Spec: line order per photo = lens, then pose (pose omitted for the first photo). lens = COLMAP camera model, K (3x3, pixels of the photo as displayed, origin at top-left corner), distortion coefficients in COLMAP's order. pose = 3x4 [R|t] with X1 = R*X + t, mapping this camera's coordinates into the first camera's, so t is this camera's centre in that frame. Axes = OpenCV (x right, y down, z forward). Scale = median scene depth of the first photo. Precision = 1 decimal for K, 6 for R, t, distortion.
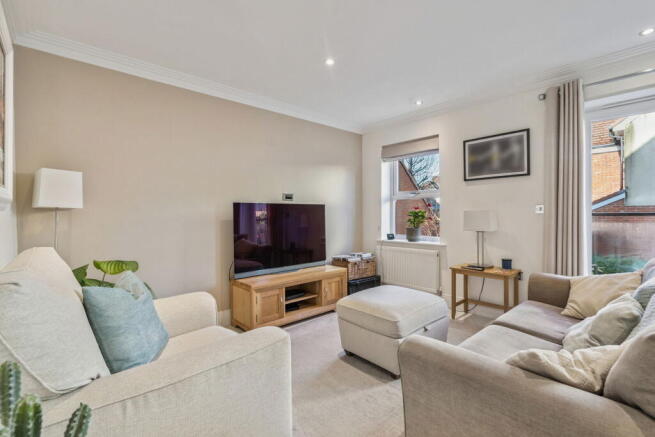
lens RADIAL K [[299.3, 0, 323.4], [0, 299.3, 214.3], [0, 0, 1]] dist [-0.000395, -0.001702]
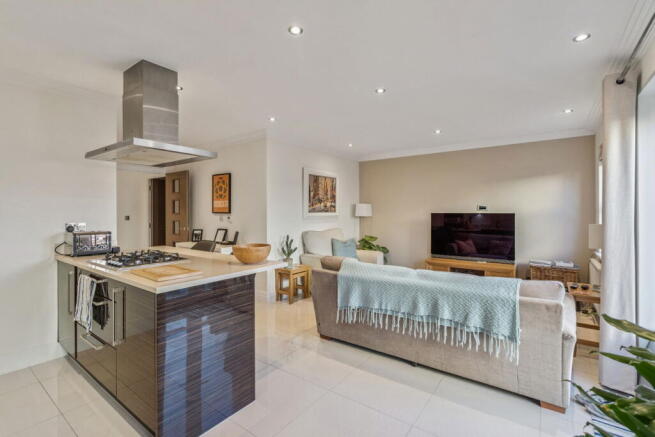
lens RADIAL K [[299.3, 0, 322.5], [0, 299.3, 213.1], [0, 0, 1]] dist [-0.000395, -0.001702]
pose [[0.200373, 0.010155, -0.979667, 1.092516], [-0.004134, 0.999946, 0.009519, -0.045522], [0.979711, 0.002143, 0.200404, 0.019401]]
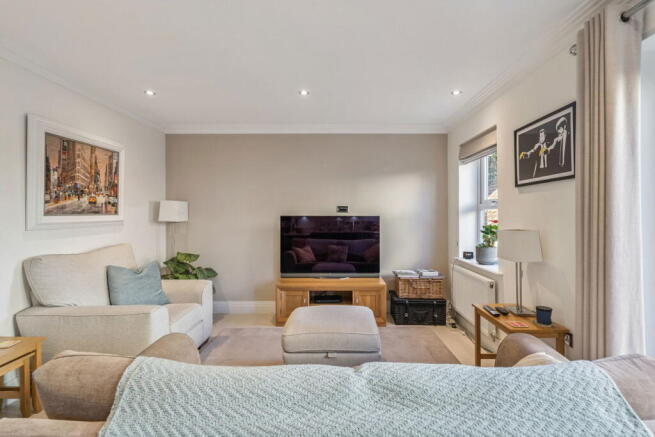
lens RADIAL K [[299.3, 0, 328.6], [0, 299.3, 213.8], [0, 0, 1]] dist [-0.000395, -0.001702]
pose [[0.743324, 0.005905, -0.668905, 0.580703], [-0.006889, 0.999976, 0.001172, -0.043400], [0.668896, 0.003737, 0.743347, 0.170835]]
